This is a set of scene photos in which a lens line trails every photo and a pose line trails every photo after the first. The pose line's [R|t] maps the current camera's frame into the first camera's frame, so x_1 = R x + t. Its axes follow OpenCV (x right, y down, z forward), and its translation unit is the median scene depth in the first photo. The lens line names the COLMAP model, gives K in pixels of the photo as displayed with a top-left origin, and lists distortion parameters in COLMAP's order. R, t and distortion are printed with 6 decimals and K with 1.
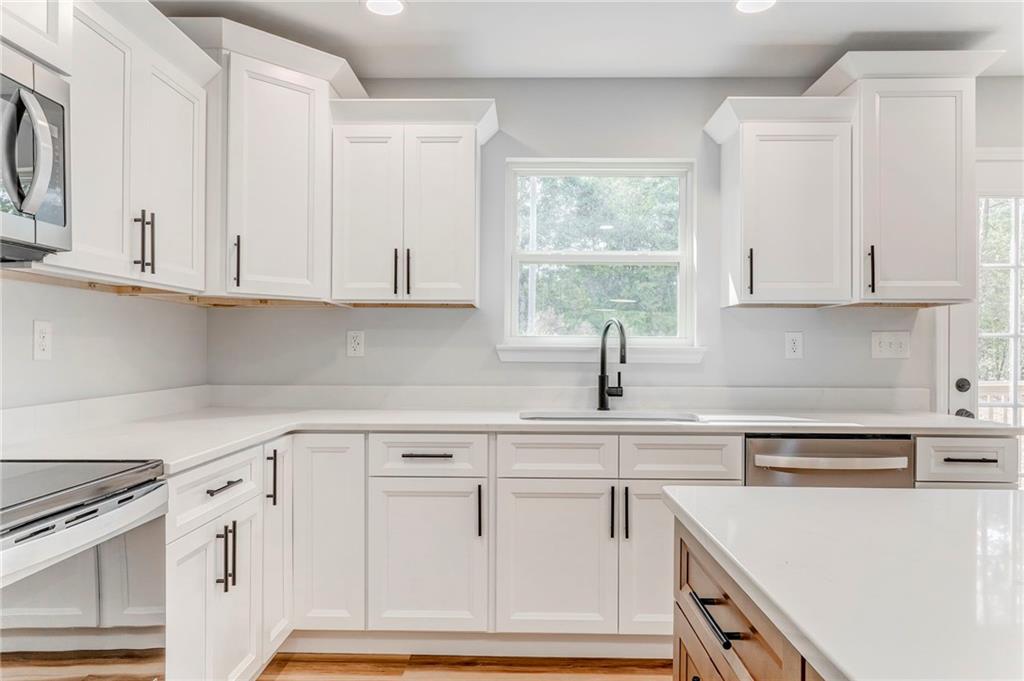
lens RADIAL K [[674.4, 0, 512.0], [0, 674.4, 340.5], [0, 0, 1]] dist [0.003241, -0.001364]
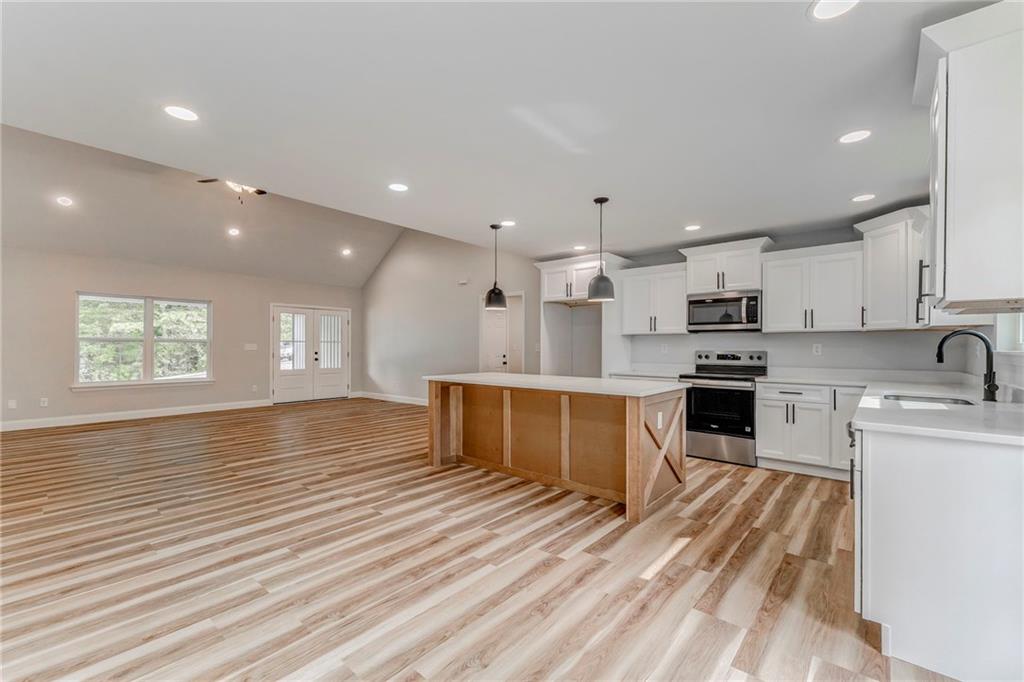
lens RADIAL K [[434.0, 0, 509.3], [0, 434.0, 345.8], [0, 0, 1]] dist [0.003396, 0.000159]
pose [[-0.630546, -0.012257, -0.776055, 1.444253], [-0.002673, 0.999904, -0.013621, 0.012561], [0.776147, -0.006514, -0.630518, 0.868277]]
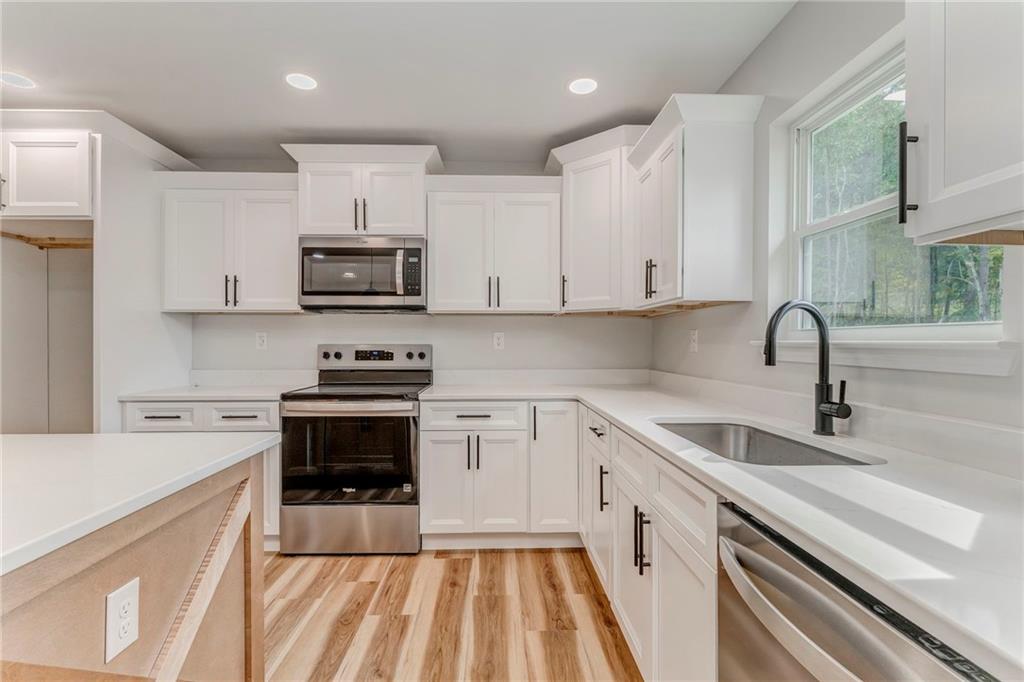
lens RADIAL K [[475.1, 0, 512.9], [0, 475.1, 344.2], [0, 0, 1]] dist [-0.005599, -0.000783]
pose [[0.065878, -0.001371, -0.997827, 0.638431], [0.007175, 0.999974, -0.000901, 0.009718], [0.997802, -0.007100, 0.065886, 0.696767]]
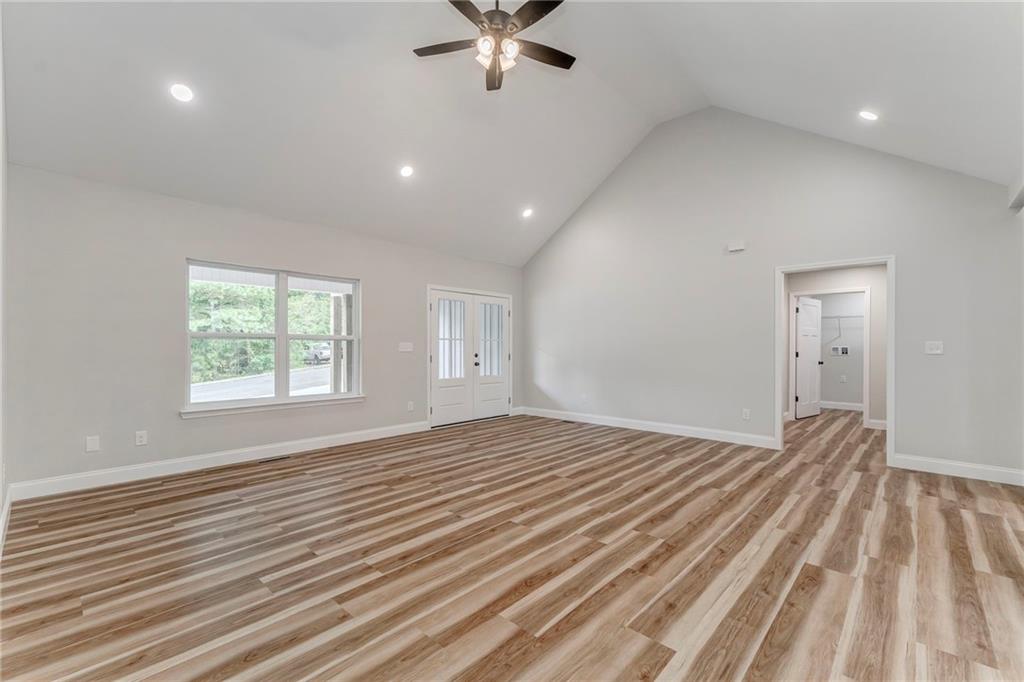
lens RADIAL K [[438.4, 0, 518.4], [0, 438.4, 343.6], [0, 0, 1]] dist [0.003978, 0.000477]
pose [[-0.656228, -0.015383, -0.754406, 1.478585], [-0.001289, 0.999814, -0.019265, 0.008983], [0.754562, -0.011670, -0.656125, -0.621230]]
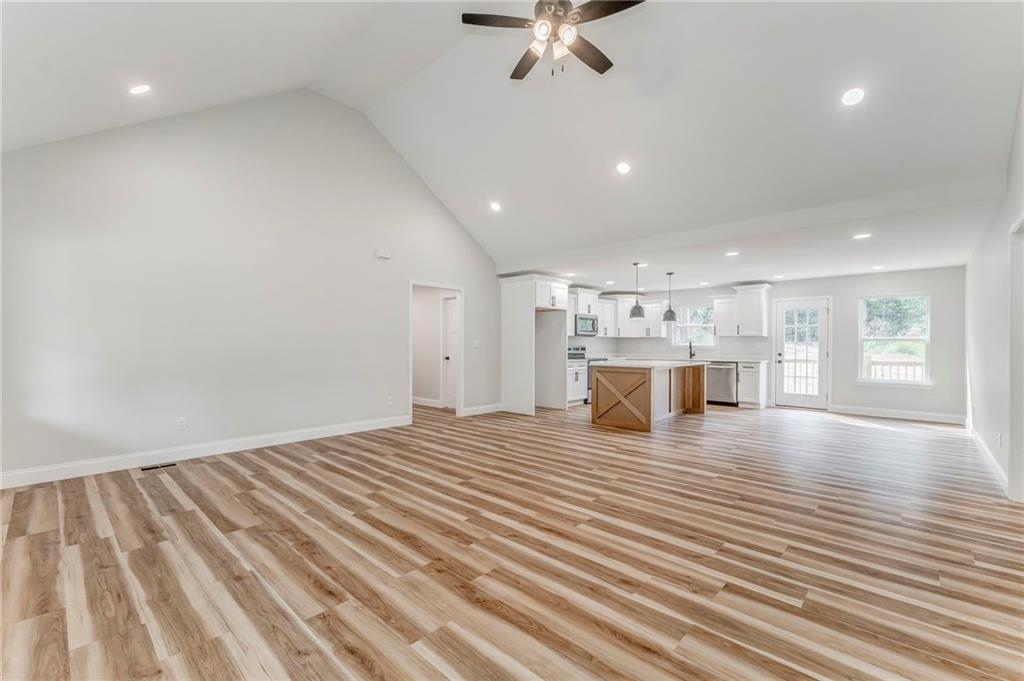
lens RADIAL K [[431.4, 0, 511.2], [0, 431.4, 345.0], [0, 0, 1]] dist [0.006400, -0.000208]
pose [[0.751277, -0.003177, -0.659980, 1.291502], [0.004698, 0.999989, 0.000534, -0.003231], [0.659971, -0.003502, 0.751283, -2.321816]]
